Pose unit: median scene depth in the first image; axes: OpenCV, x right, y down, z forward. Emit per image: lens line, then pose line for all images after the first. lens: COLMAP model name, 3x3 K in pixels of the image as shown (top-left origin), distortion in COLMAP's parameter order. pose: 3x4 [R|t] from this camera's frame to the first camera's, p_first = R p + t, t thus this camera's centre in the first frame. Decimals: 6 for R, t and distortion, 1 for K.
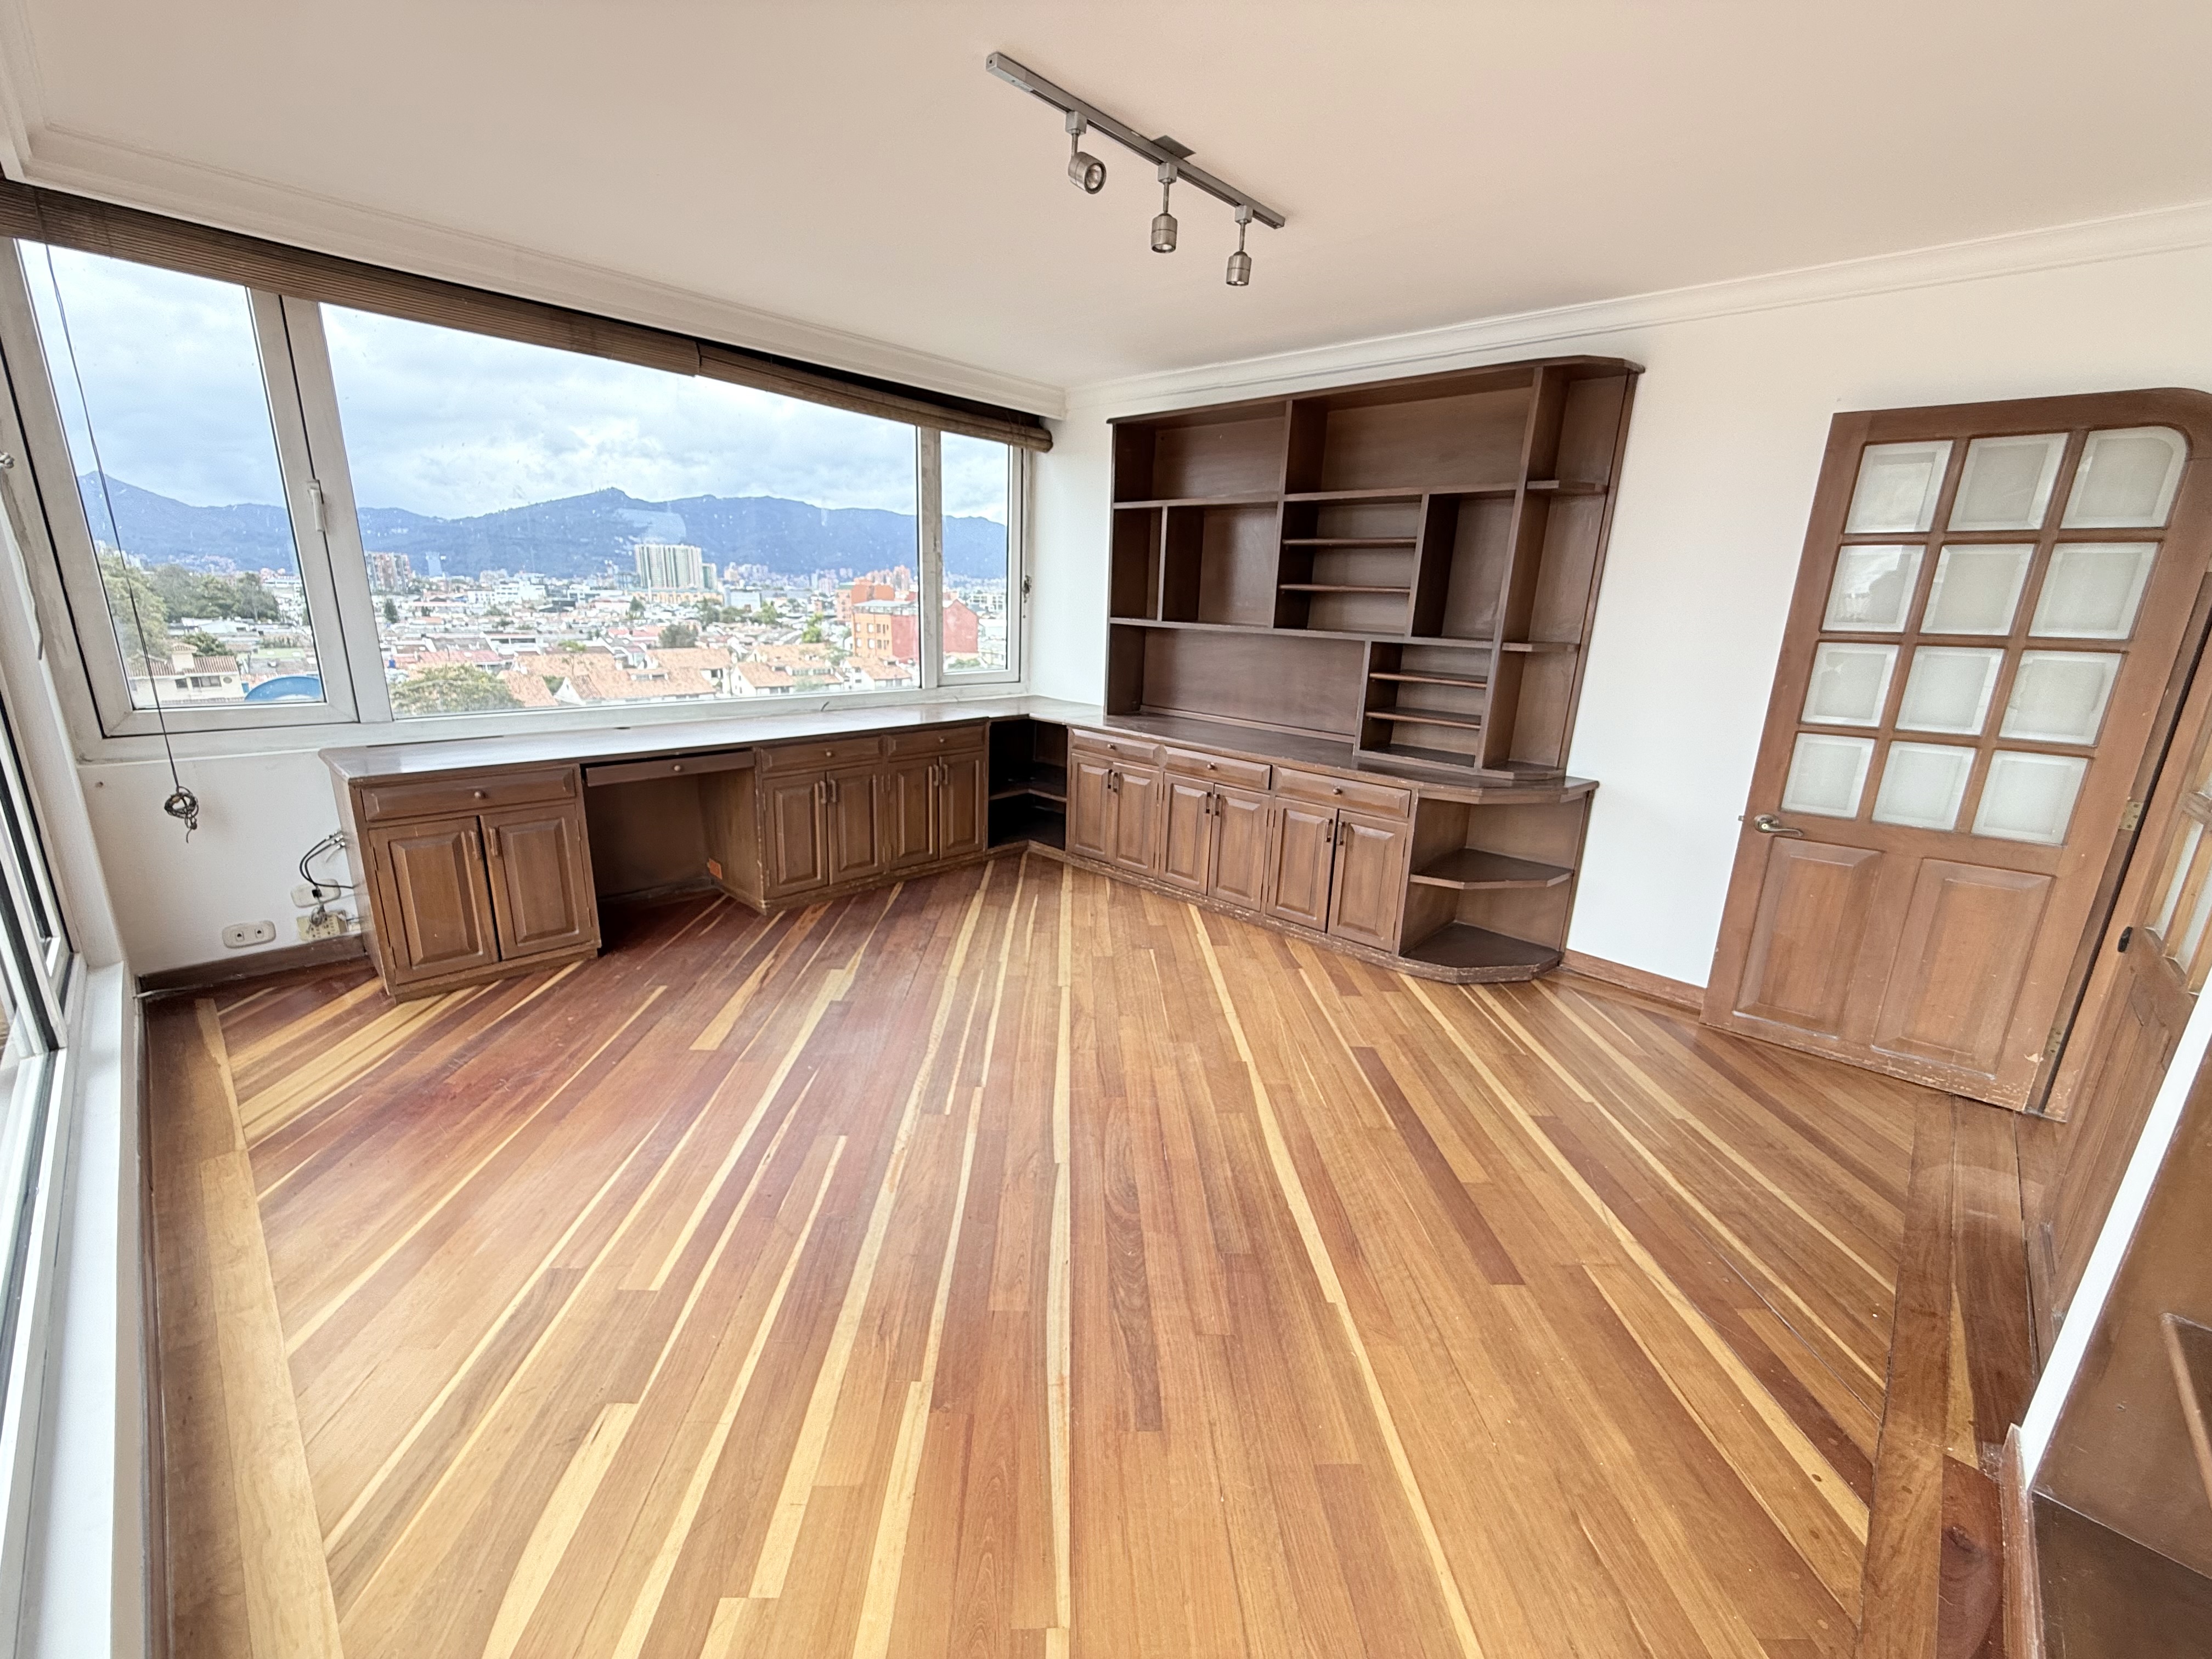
lens RADIAL K [[883.6, 0, 1096.1], [0, 883.6, 829.6], [0, 0, 1]] dist [0.001119, 0.000310]
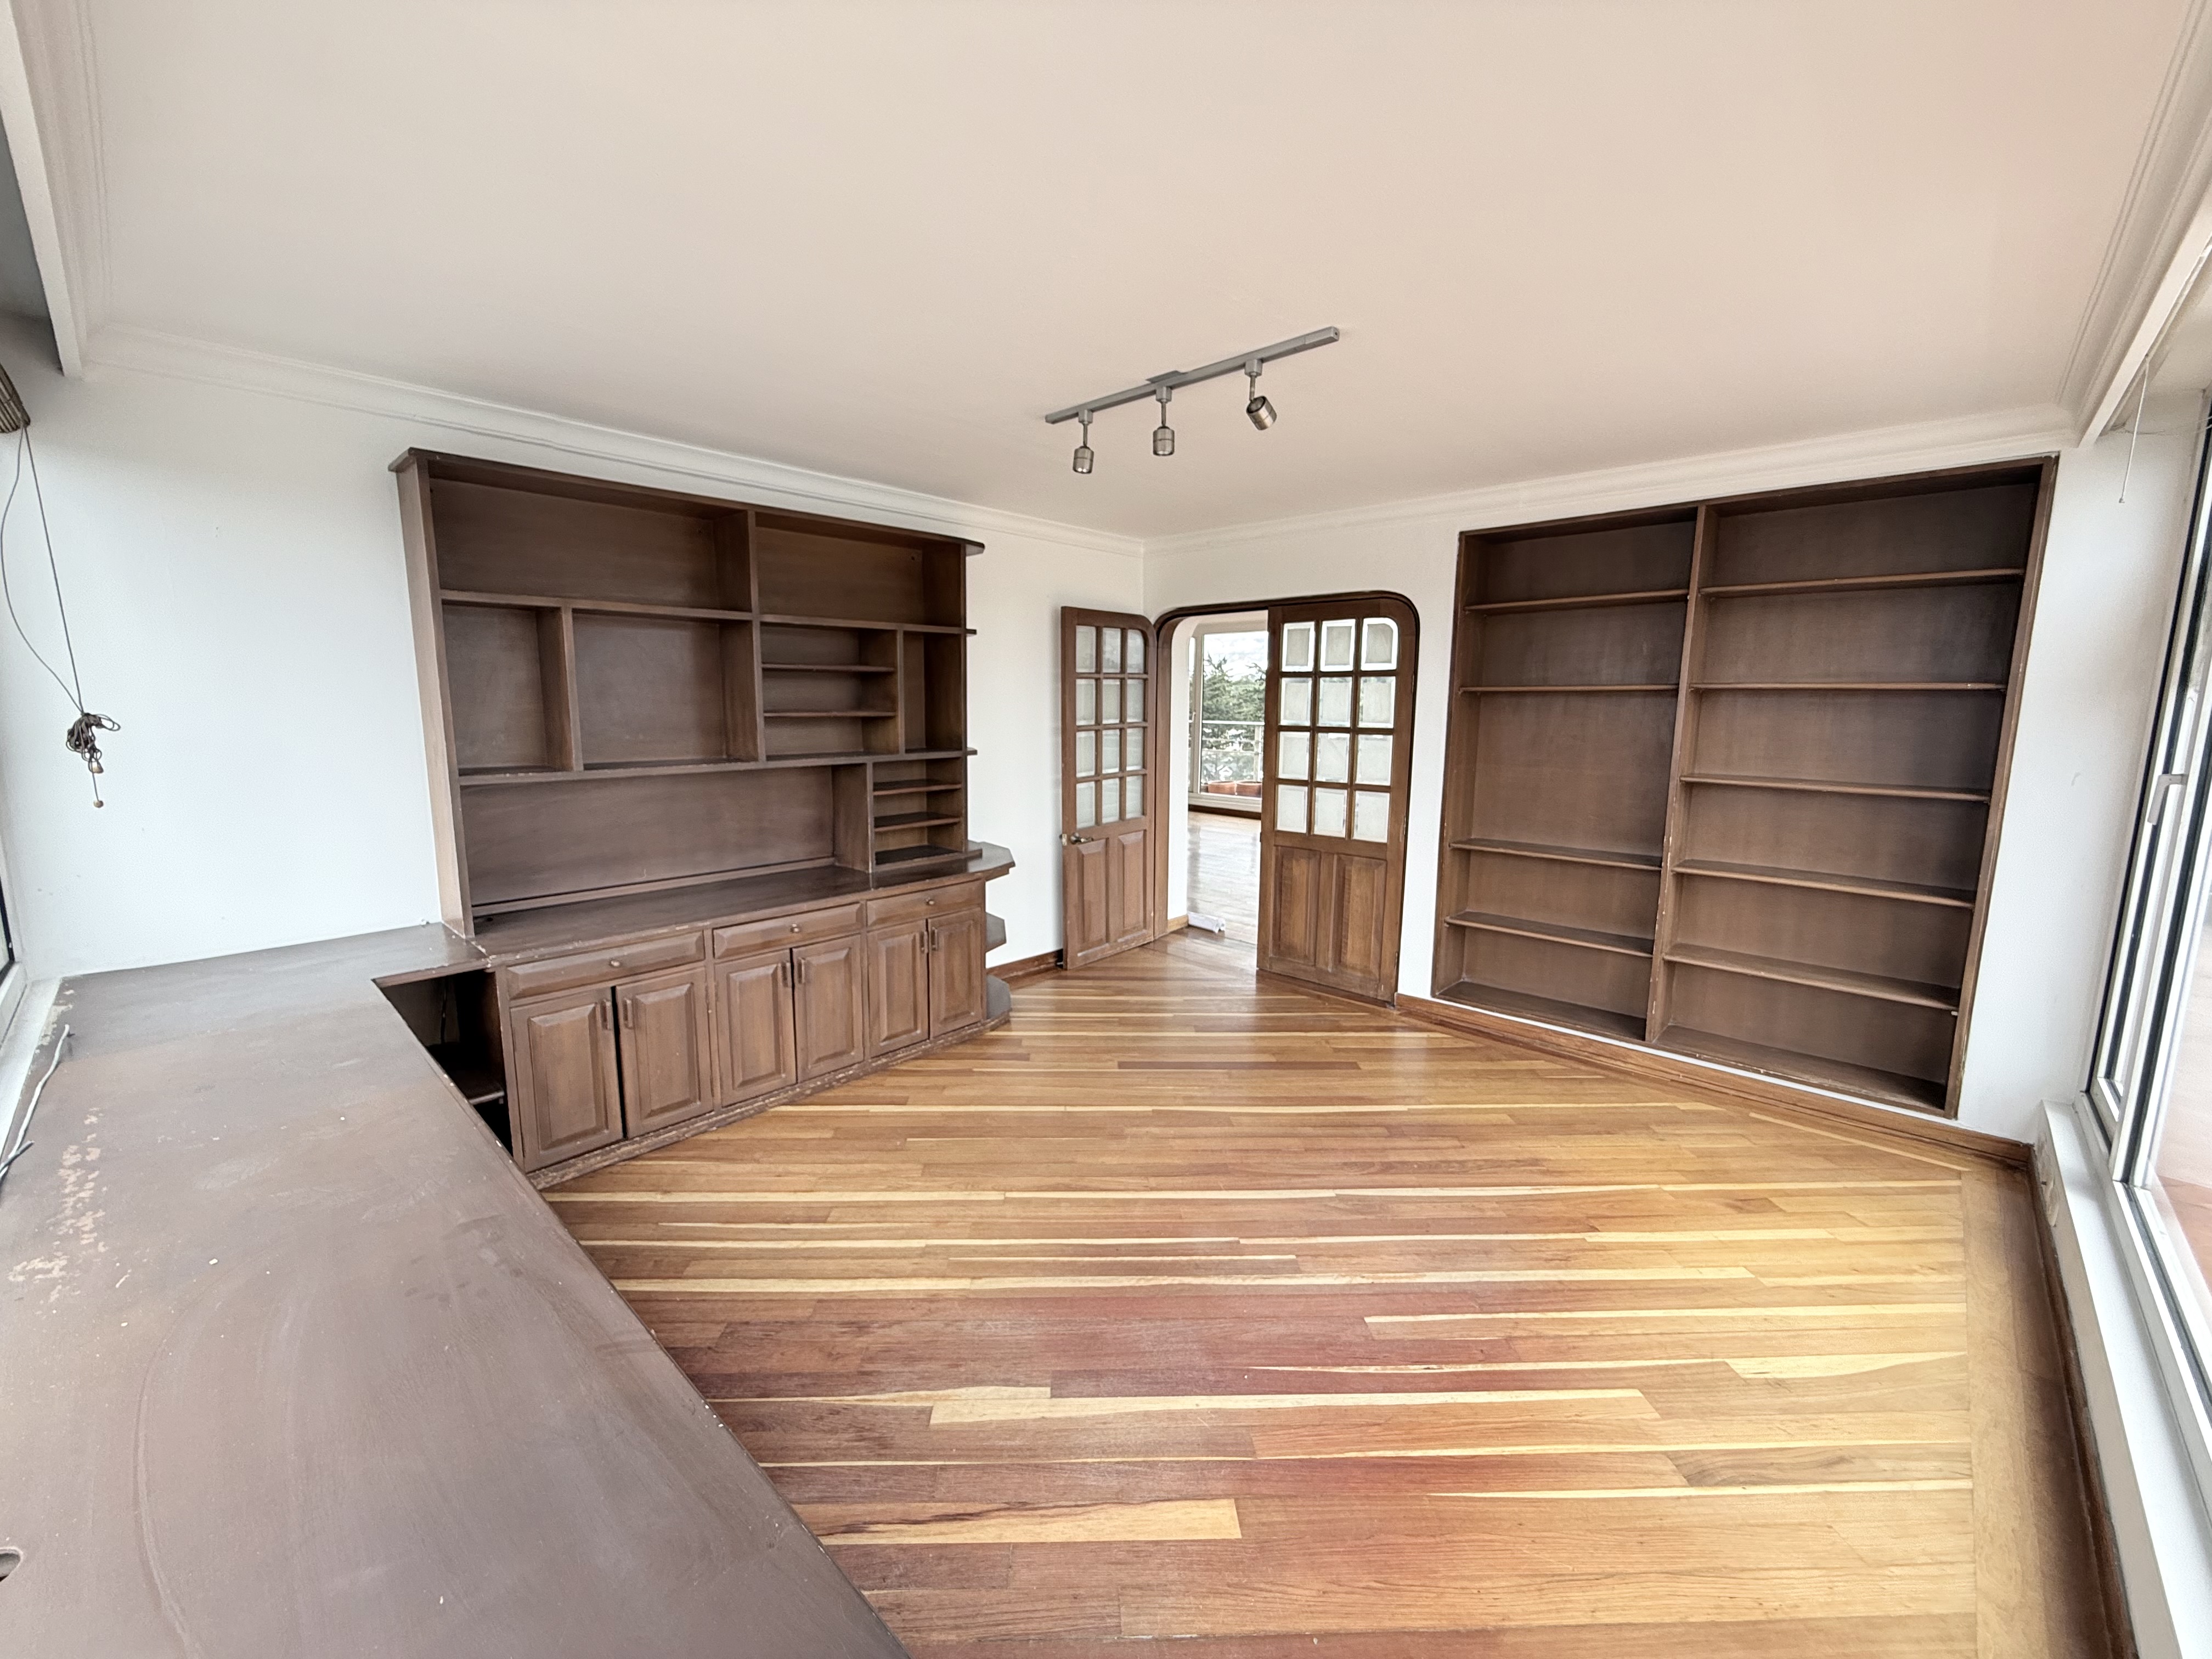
lens RADIAL K [[890.6, 0, 1089.4], [0, 890.6, 830.3], [0, 0, 1]] dist [-0.006438, 0.000008]
pose [[-0.002235, -0.183107, 0.983090, -0.956748], [0.257144, 0.949929, 0.177515, -0.335539], [-0.966371, 0.253192, 0.044962, 0.947678]]
